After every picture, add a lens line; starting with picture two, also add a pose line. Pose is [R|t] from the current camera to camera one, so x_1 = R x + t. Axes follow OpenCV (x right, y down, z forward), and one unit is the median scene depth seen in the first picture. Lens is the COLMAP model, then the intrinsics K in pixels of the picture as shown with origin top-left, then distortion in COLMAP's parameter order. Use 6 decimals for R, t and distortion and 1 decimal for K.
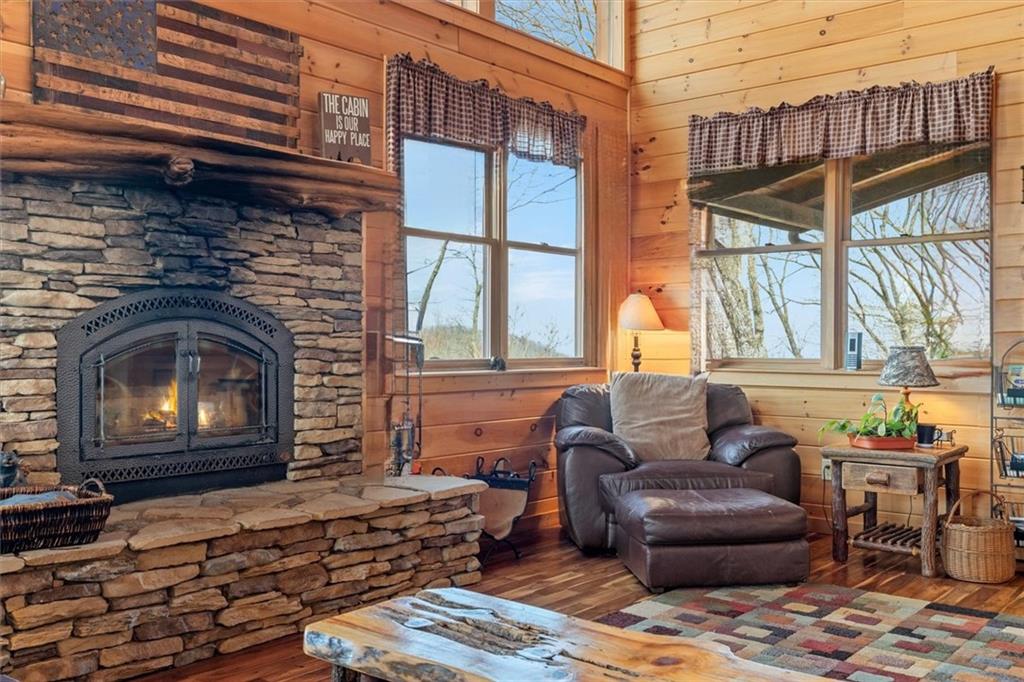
lens RADIAL K [[964.9, 0, 515.6], [0, 964.9, 354.8], [0, 0, 1]] dist [0.002850, 0.006228]
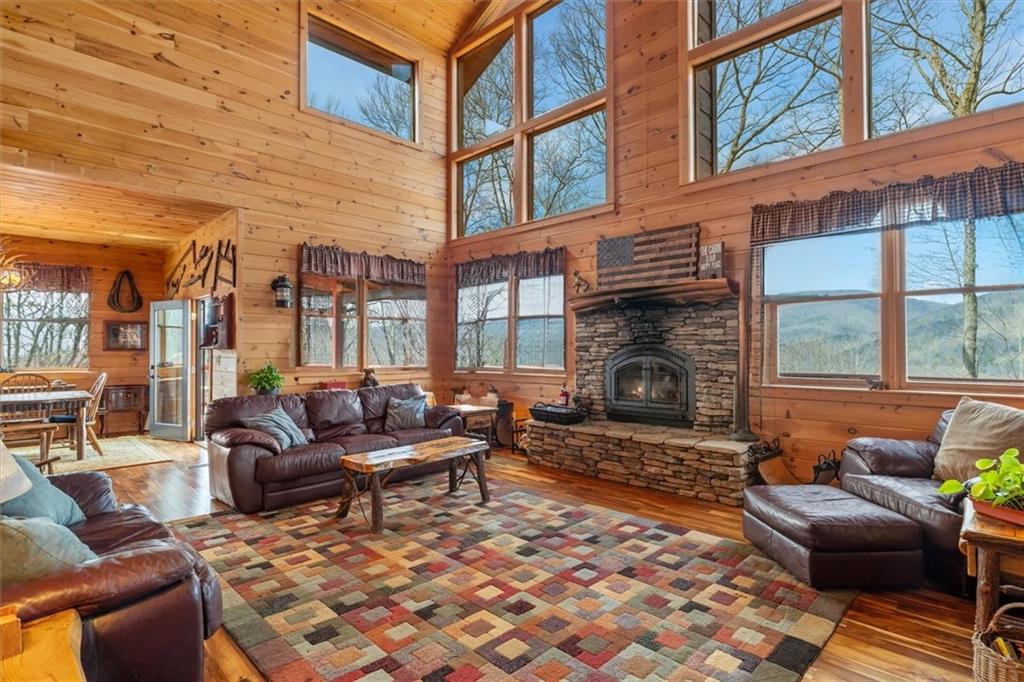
lens RADIAL K [[508.6, 0, 512.0], [0, 508.6, 341.0], [0, 0, 1]] dist [-0.005126, -0.000106]
pose [[-0.088830, -0.018518, -0.995875, 0.960803], [-0.009910, 0.999794, -0.017707, -0.045004], [0.995997, 0.008297, -0.088995, 0.709833]]
